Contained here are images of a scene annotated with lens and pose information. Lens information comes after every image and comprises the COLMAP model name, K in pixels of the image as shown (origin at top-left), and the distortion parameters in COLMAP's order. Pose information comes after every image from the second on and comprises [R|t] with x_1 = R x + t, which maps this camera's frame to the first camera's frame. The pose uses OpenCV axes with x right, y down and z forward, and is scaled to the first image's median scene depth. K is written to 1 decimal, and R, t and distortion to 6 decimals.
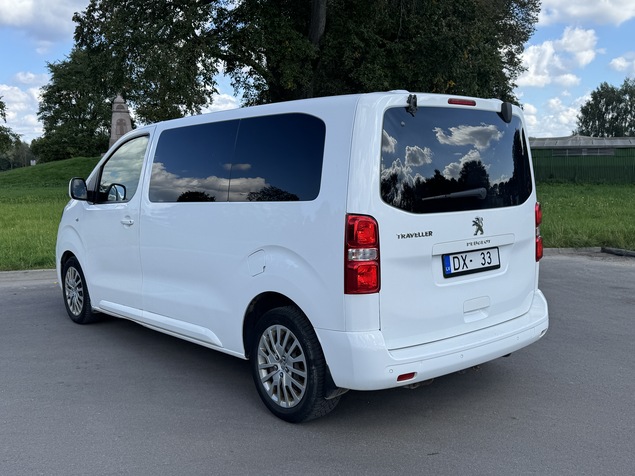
lens RADIAL K [[626.8, 0, 310.4], [0, 626.8, 246.4], [0, 0, 1]] dist [0.028135, 0.000000]
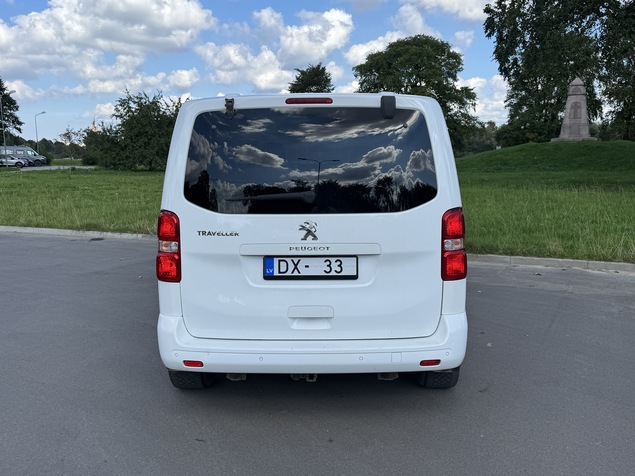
lens RADIAL K [[626.8, 0, 313.9], [0, 626.8, 248.2], [0, 0, 1]] dist [0.028135, 0.000000]
pose [[0.744080, 0.093732, -0.661483, 0.886060], [-0.075842, 0.995560, 0.055757, -0.058220], [0.663772, 0.008681, 0.747885, 0.289958]]
